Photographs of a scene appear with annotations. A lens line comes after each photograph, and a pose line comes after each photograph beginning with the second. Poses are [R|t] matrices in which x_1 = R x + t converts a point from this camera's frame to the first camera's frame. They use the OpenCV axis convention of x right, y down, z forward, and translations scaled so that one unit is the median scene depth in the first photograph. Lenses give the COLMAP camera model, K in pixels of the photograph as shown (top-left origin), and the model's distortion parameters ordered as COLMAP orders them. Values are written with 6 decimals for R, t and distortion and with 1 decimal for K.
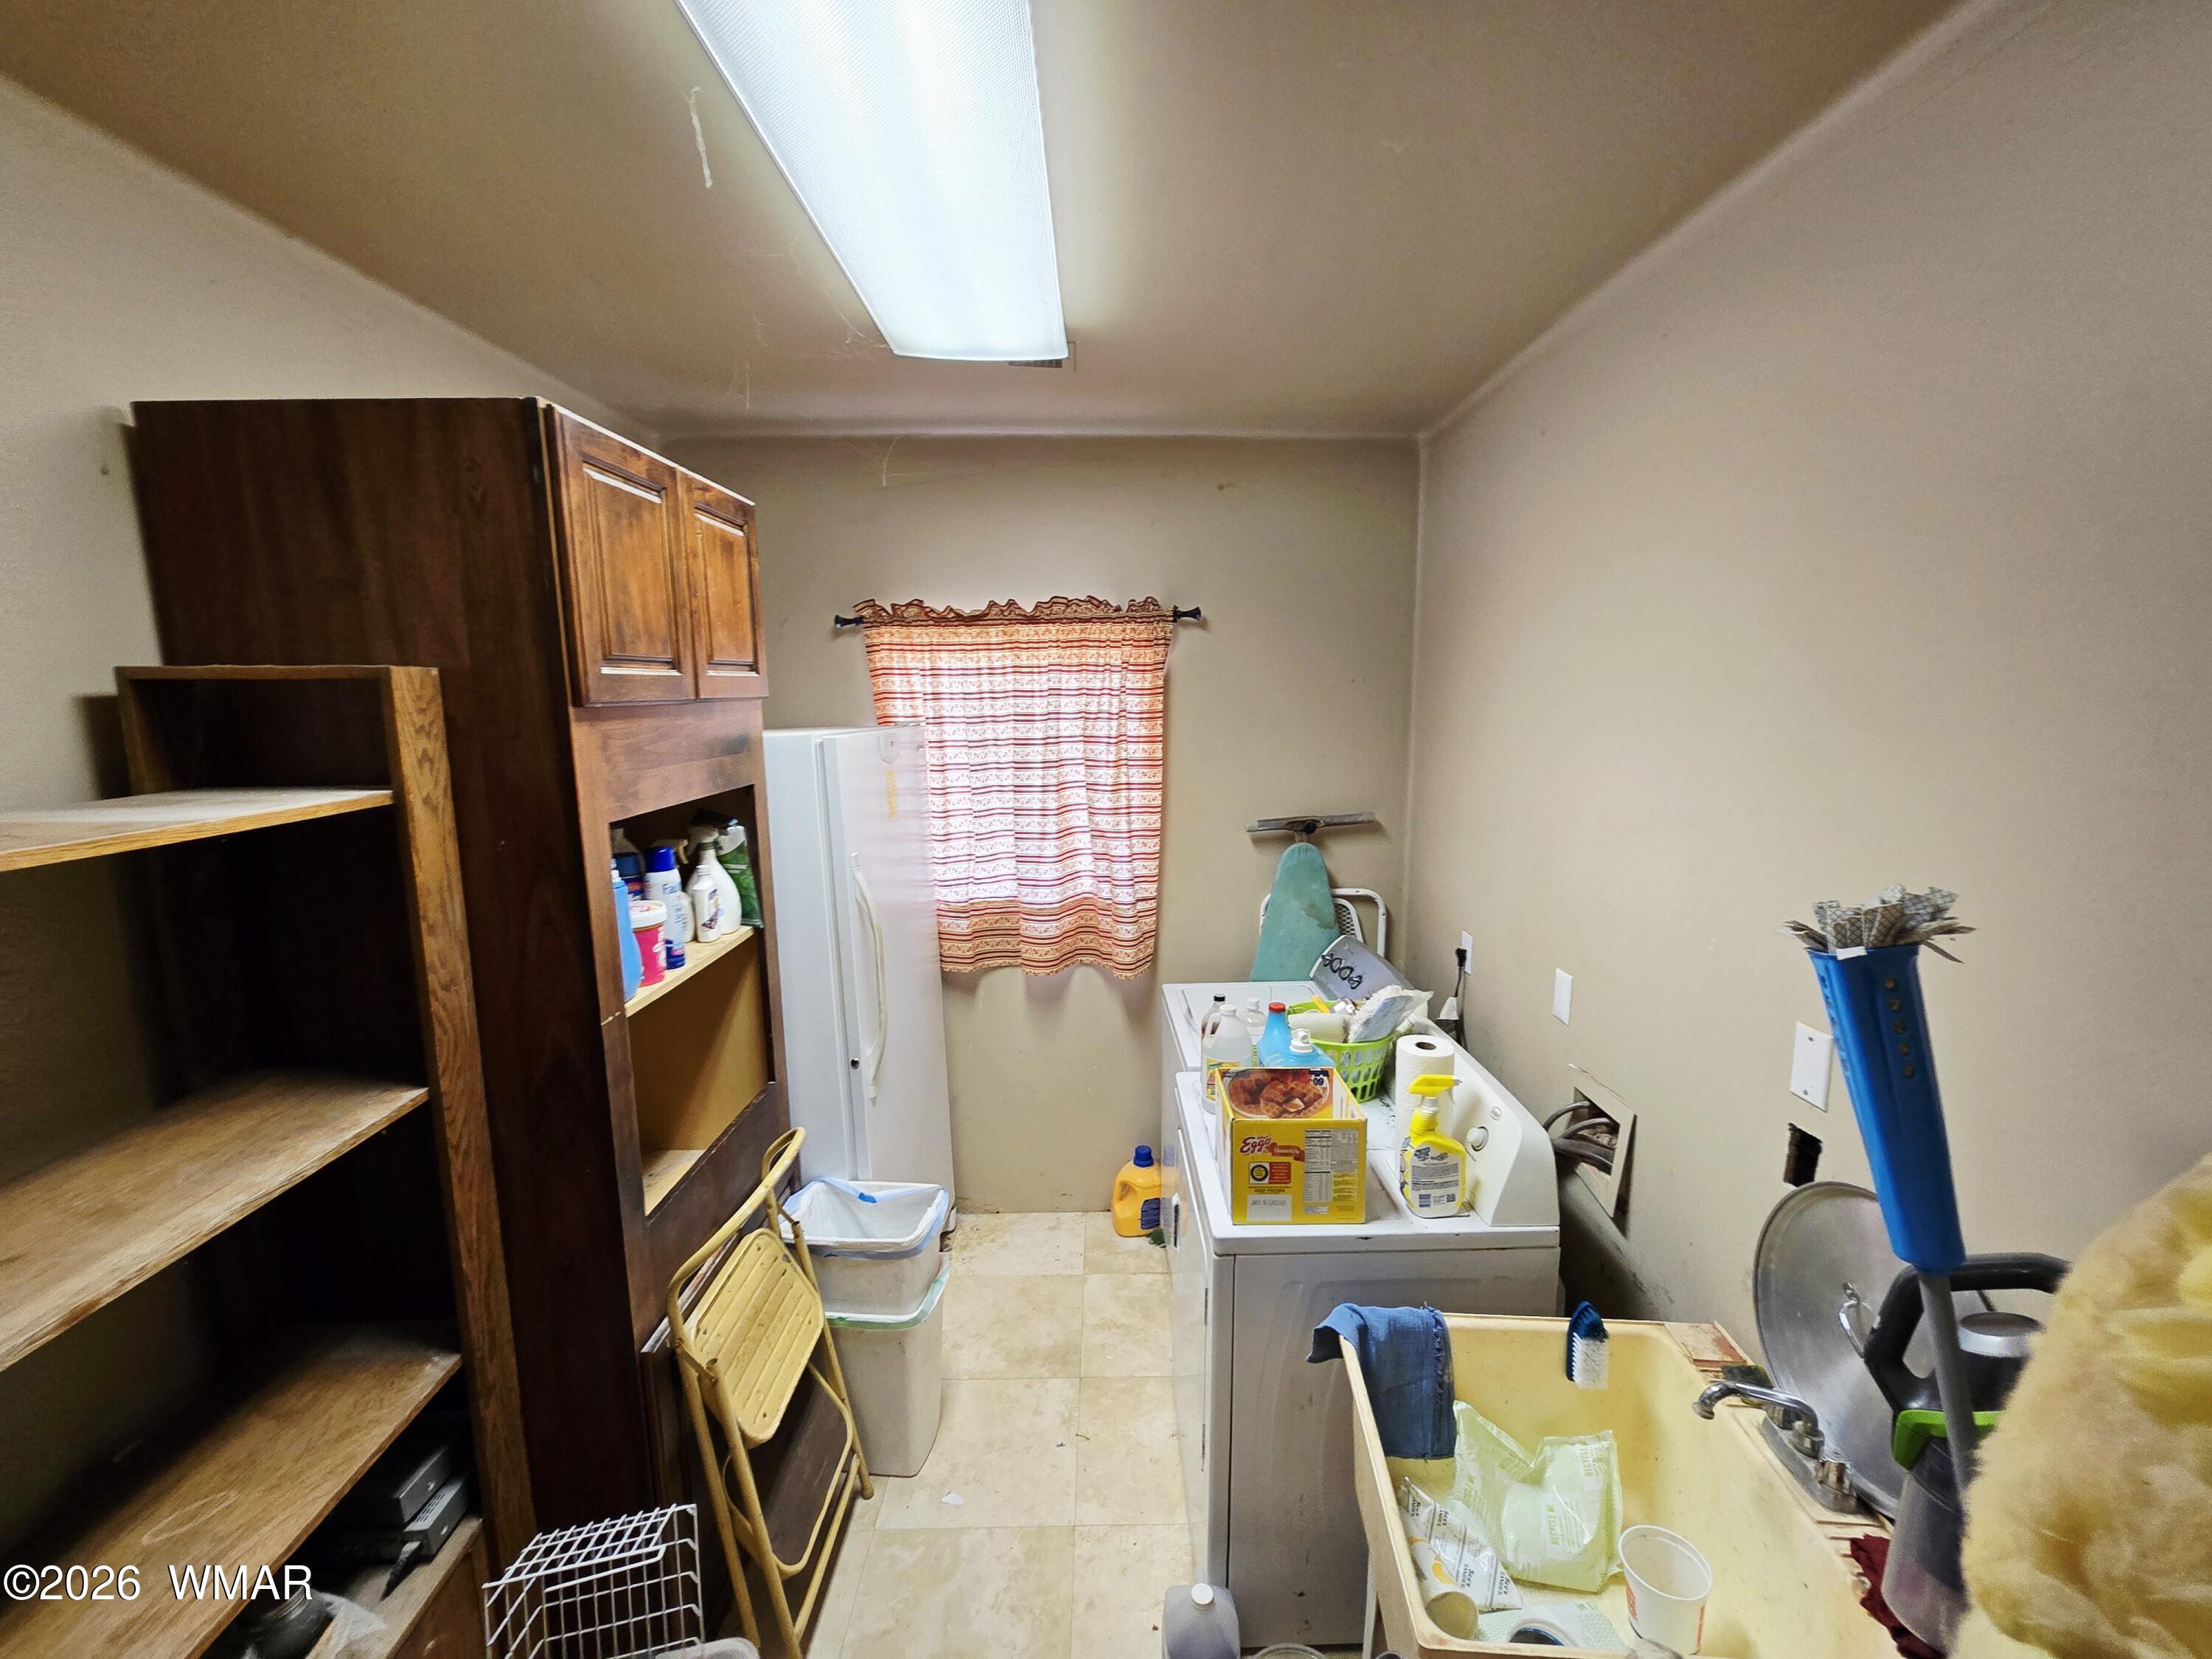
lens RADIAL K [[905.0, 0, 1111.0], [0, 905.0, 828.2], [0, 0, 1]] dist [-0.006506, 0.001086]
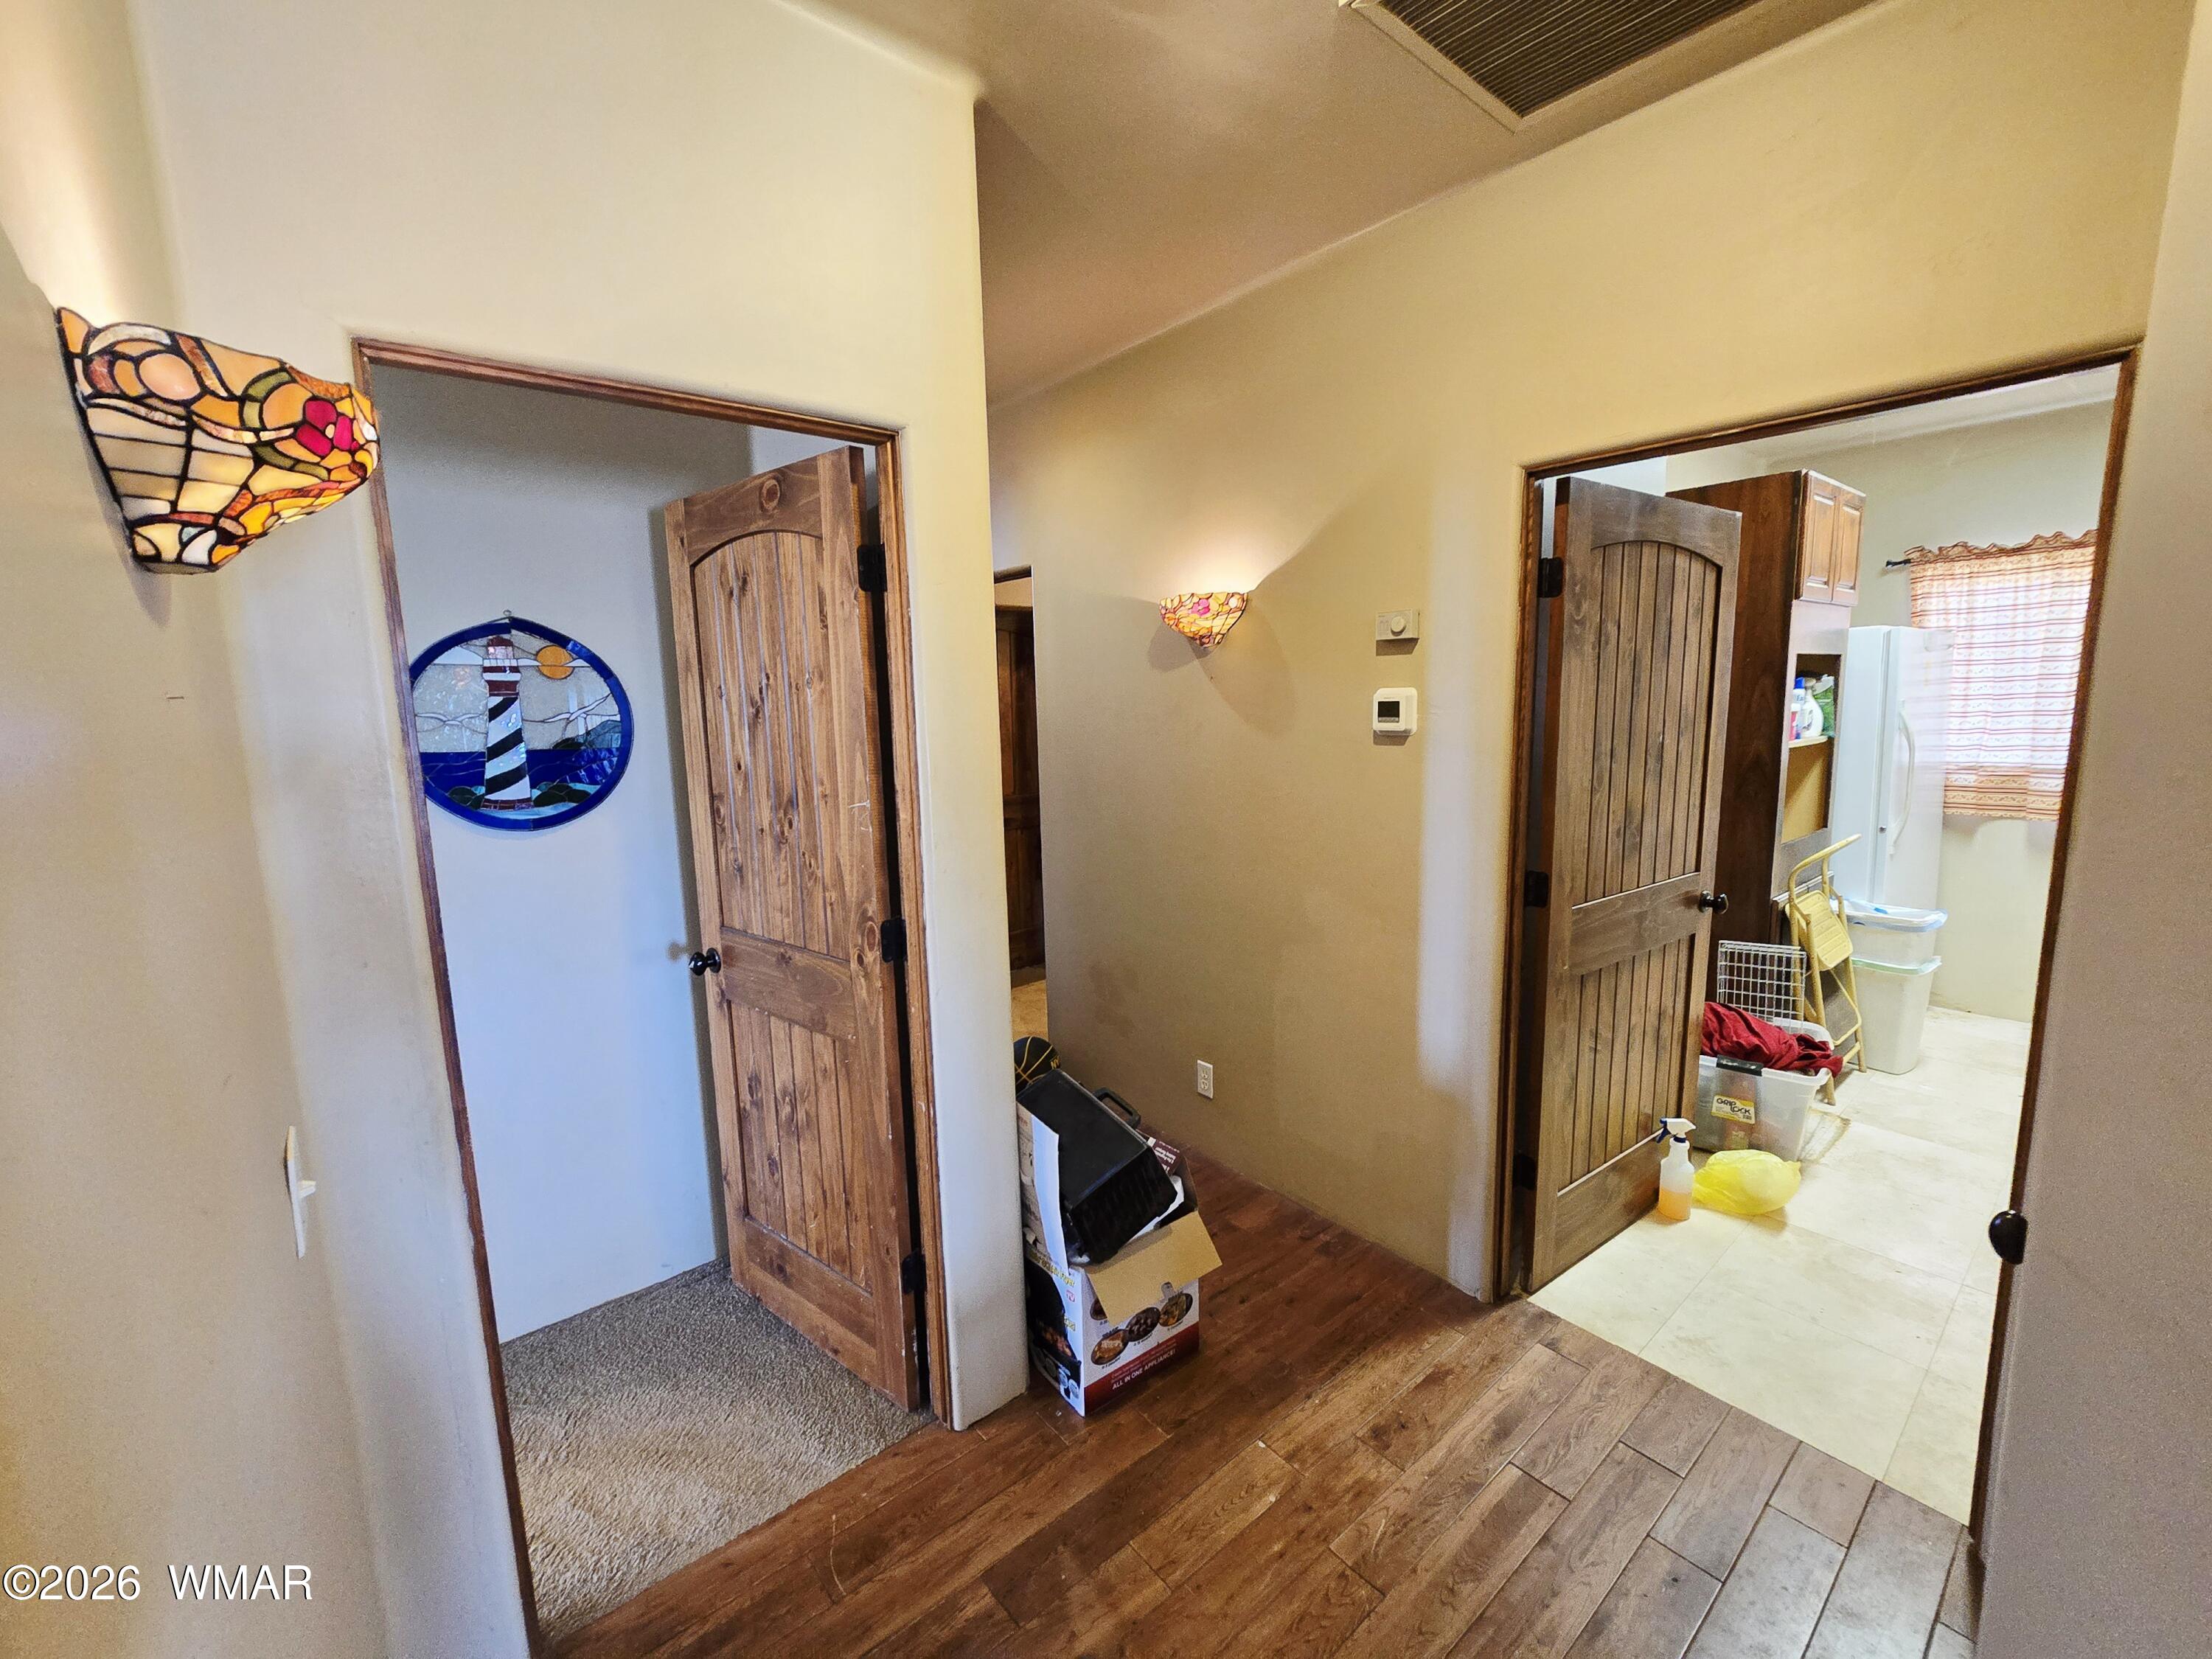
lens RADIAL K [[905.0, 0, 1112.8], [0, 905.0, 827.4], [0, 0, 1]] dist [-0.006506, 0.001086]
pose [[0.633784, 0.104905, -0.766363, 0.067304], [-0.099466, 0.993588, 0.053750, 0.245508], [0.767088, 0.042162, 0.640155, -0.893058]]
